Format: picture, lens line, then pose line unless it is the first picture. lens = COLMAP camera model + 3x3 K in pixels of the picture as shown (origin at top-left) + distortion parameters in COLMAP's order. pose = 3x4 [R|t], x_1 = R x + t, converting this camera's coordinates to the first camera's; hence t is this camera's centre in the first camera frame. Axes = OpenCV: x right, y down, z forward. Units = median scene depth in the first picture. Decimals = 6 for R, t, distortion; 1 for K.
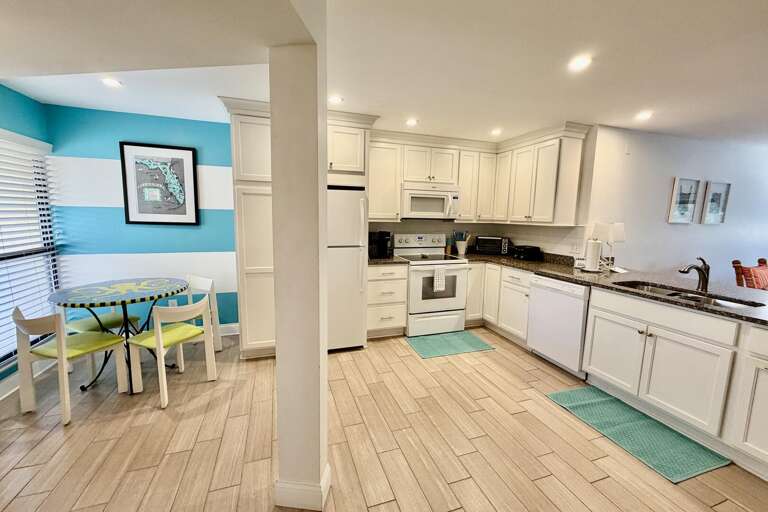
lens RADIAL K [[306.0, 0, 381.5], [0, 306.0, 255.8], [0, 0, 1]] dist [0.001087, 0.000094]
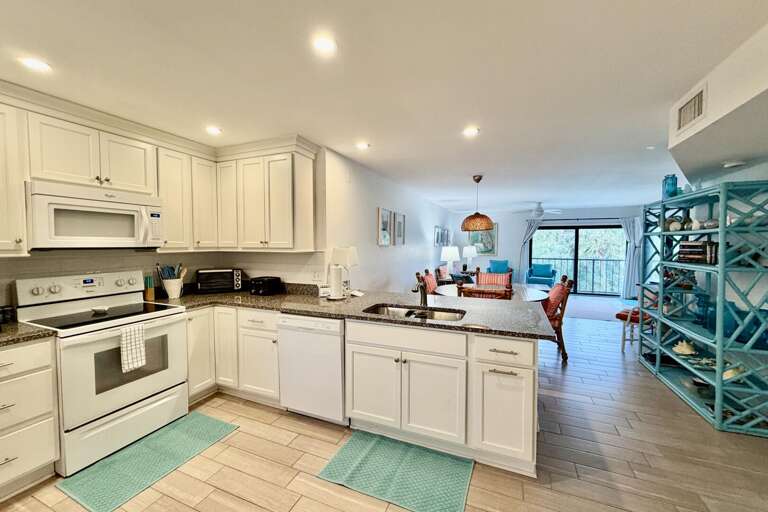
lens RADIAL K [[306.0, 0, 381.5], [0, 306.0, 255.8], [0, 0, 1]] dist [0.001087, 0.000094]
pose [[0.663632, -0.048999, 0.746453, 0.073464], [0.110645, 0.993306, -0.033166, -0.029279], [-0.739831, 0.104601, 0.664612, 0.225878]]
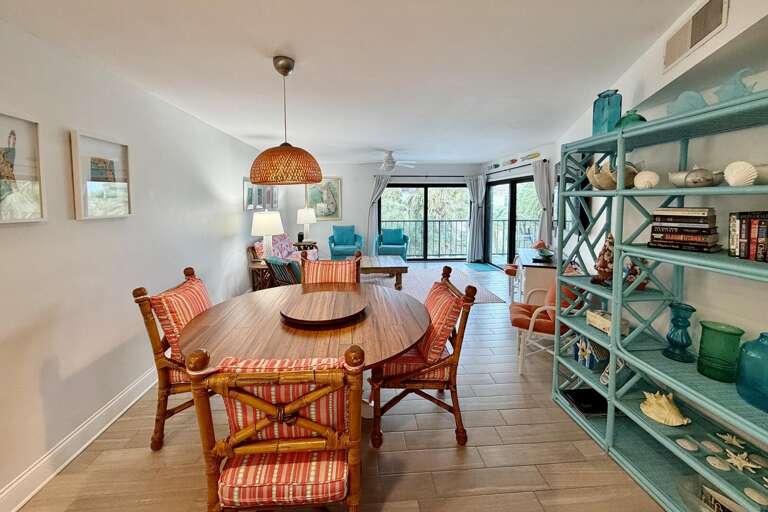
lens RADIAL K [[307.6, 0, 379.3], [0, 307.6, 221.3], [0, 0, 1]] dist [0.000390, 0.000017]
pose [[0.252046, -0.082722, 0.964173, 0.747990], [0.136567, 0.989409, 0.049187, -0.065050], [-0.958030, 0.119277, 0.260674, 0.450747]]
